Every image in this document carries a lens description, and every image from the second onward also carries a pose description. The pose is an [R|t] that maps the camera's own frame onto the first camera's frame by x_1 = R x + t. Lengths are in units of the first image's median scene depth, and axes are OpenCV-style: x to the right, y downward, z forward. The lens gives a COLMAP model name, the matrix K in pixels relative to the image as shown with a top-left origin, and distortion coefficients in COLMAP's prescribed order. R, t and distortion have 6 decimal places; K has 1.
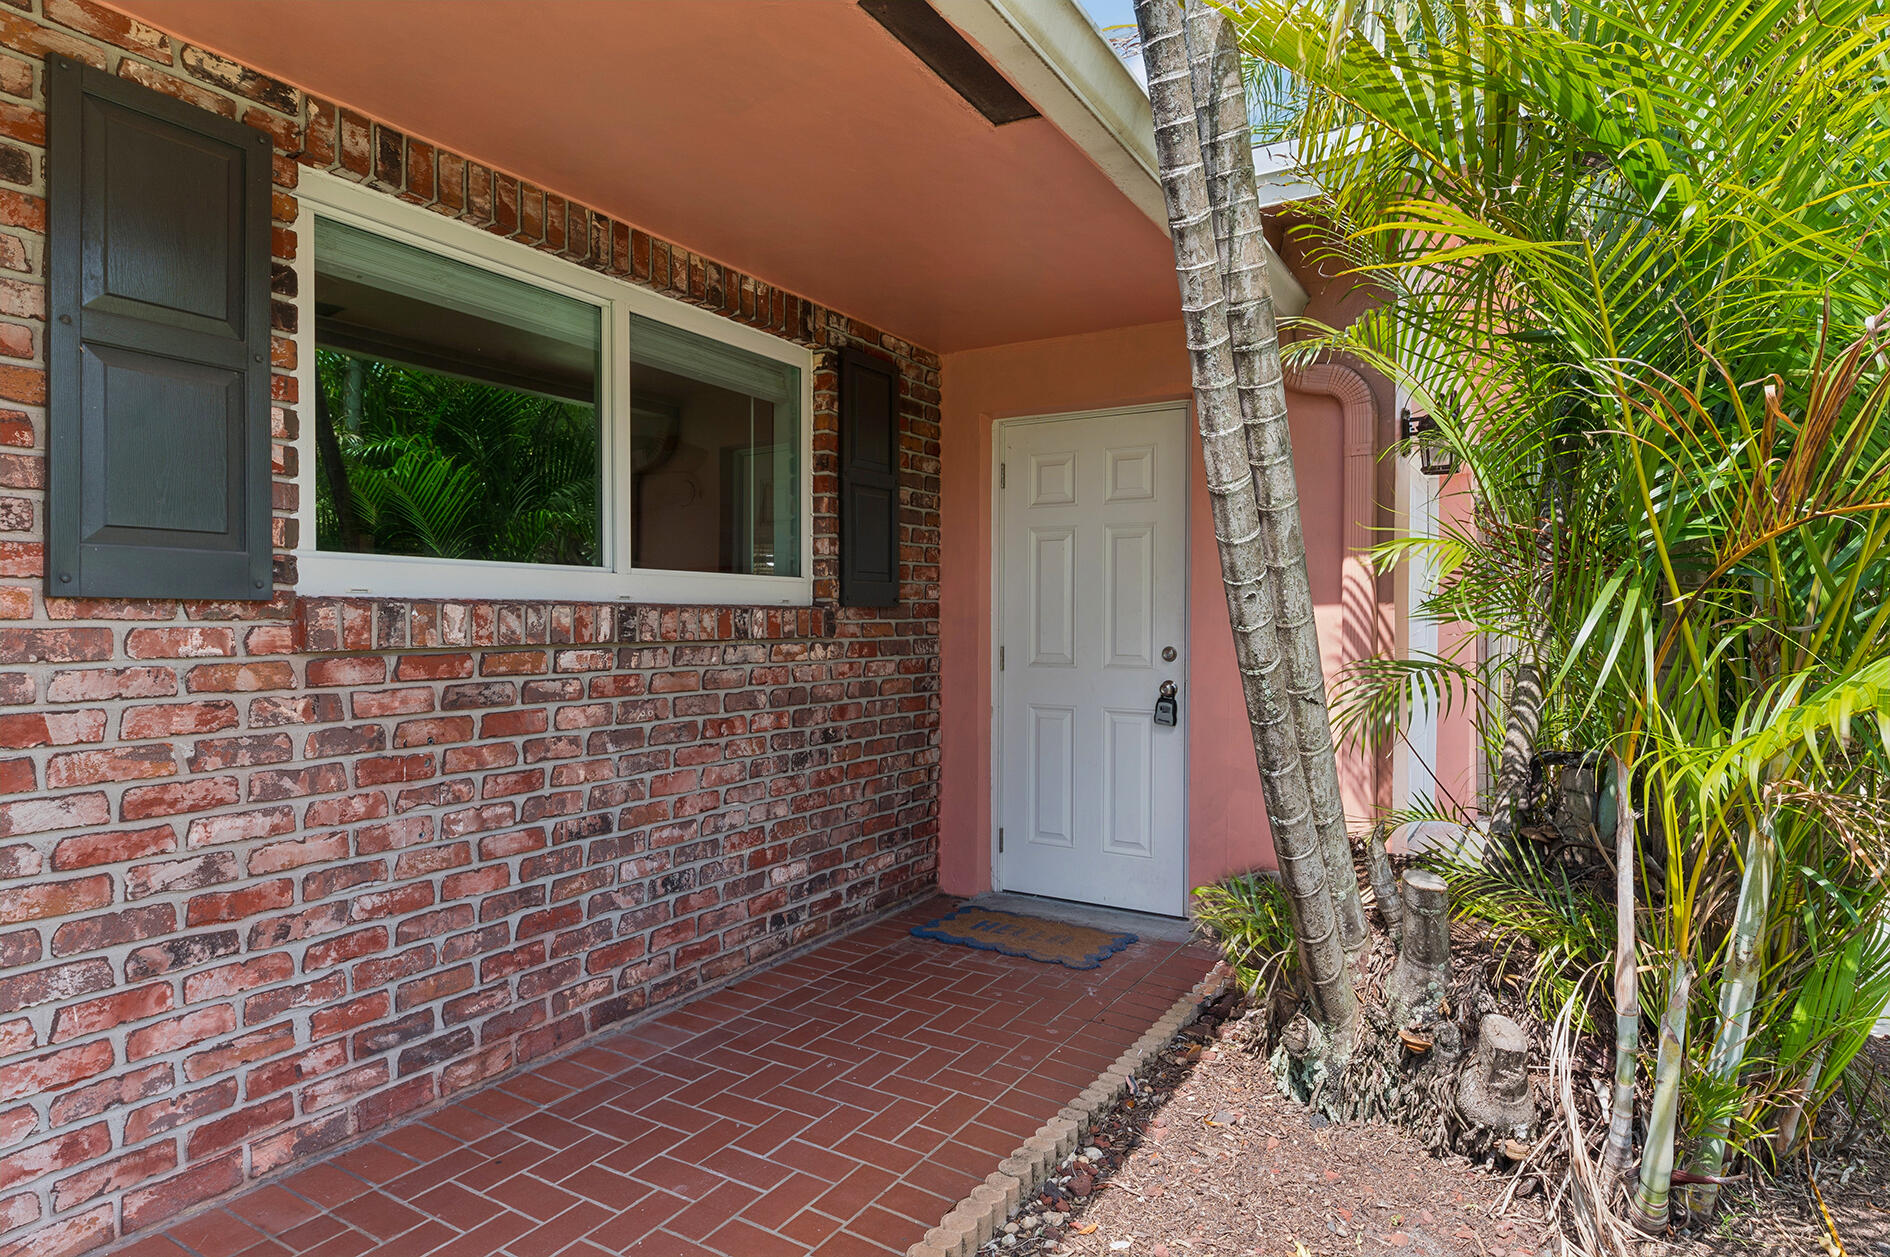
lens RADIAL K [[1046.9, 0, 941.8], [0, 1046.9, 626.4], [0, 0, 1]] dist [-0.002172, -0.000277]
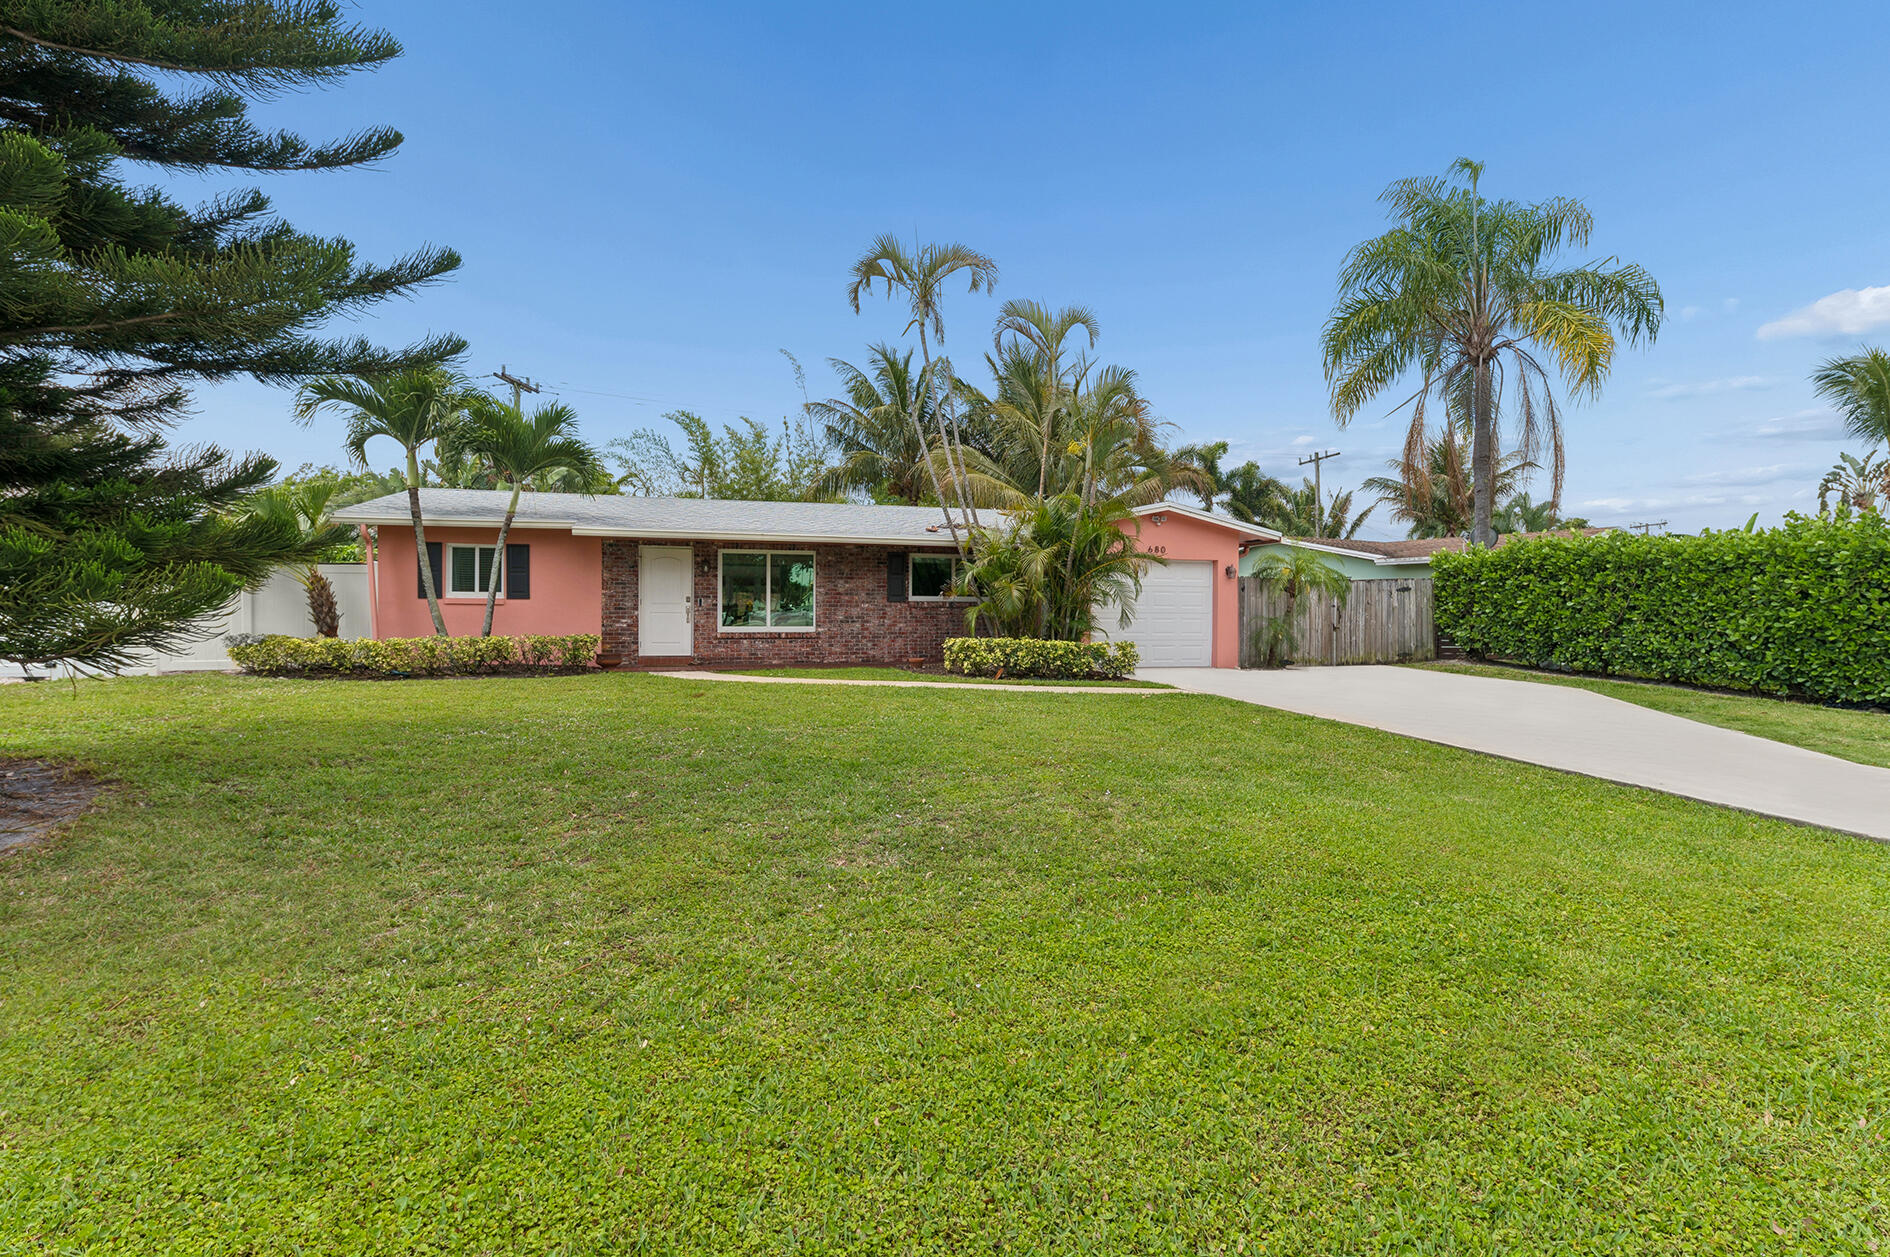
lens RADIAL K [[980.0, 0, 945.0], [0, 980.0, 626.1], [0, 0, 1]] dist [0.000002, 0.000000]
pose [[0.838906, 0.002849, -0.544269, 3.794866], [-0.004485, 0.999989, -0.001680, 0.179355], [0.544258, 0.003851, 0.838909, -5.285693]]
